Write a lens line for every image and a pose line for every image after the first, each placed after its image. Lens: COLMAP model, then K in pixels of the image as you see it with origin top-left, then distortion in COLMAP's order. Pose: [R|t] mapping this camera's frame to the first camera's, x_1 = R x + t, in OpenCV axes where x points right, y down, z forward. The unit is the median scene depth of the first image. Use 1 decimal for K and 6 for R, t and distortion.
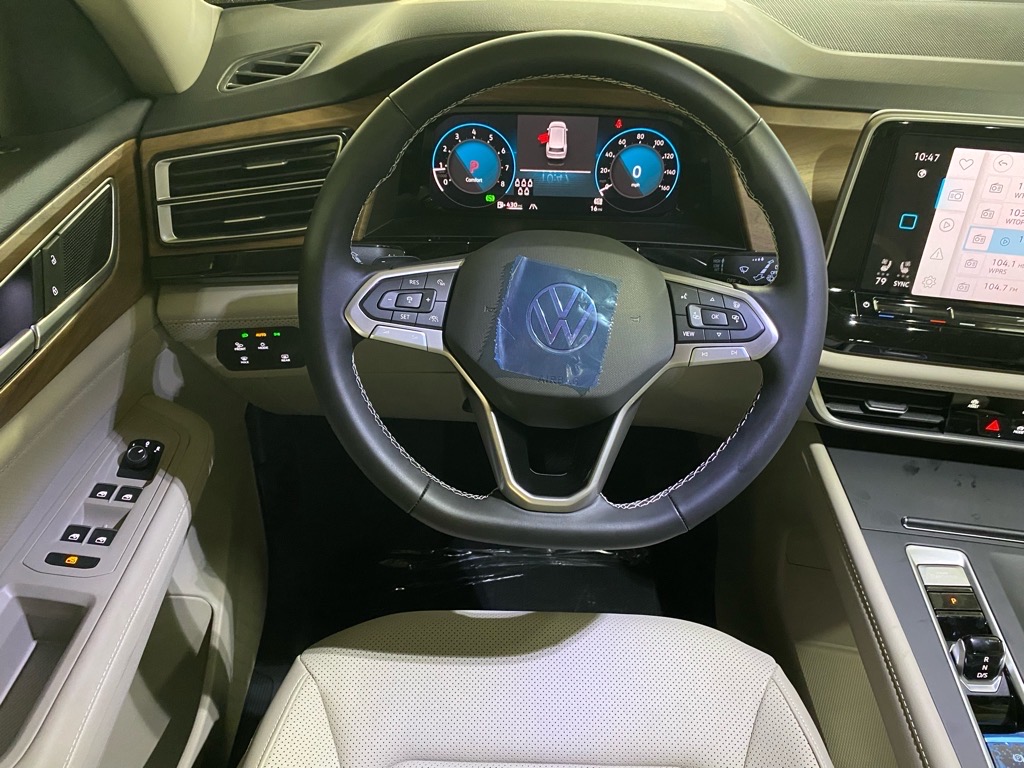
lens RADIAL K [[779.0, 0, 512.0], [0, 779.0, 384.0], [0, 0, 1]] dist [0.063620, -0.098559]
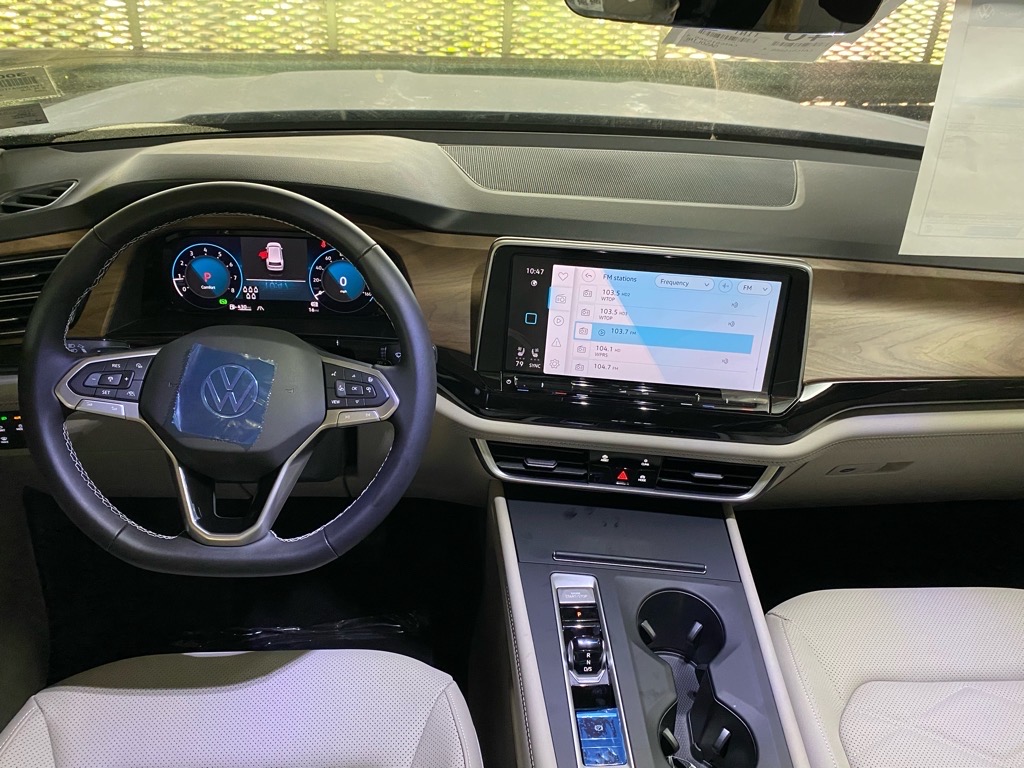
lens RADIAL K [[823.1, 0, 512.0], [0, 823.1, 384.0], [0, 0, 1]] dist [0.076850, -0.092392]
pose [[0.995645, -0.015569, 0.091920, 0.334286], [0.027808, 0.990671, -0.133411, 0.084193], [-0.088985, 0.135386, 0.986789, -0.339248]]
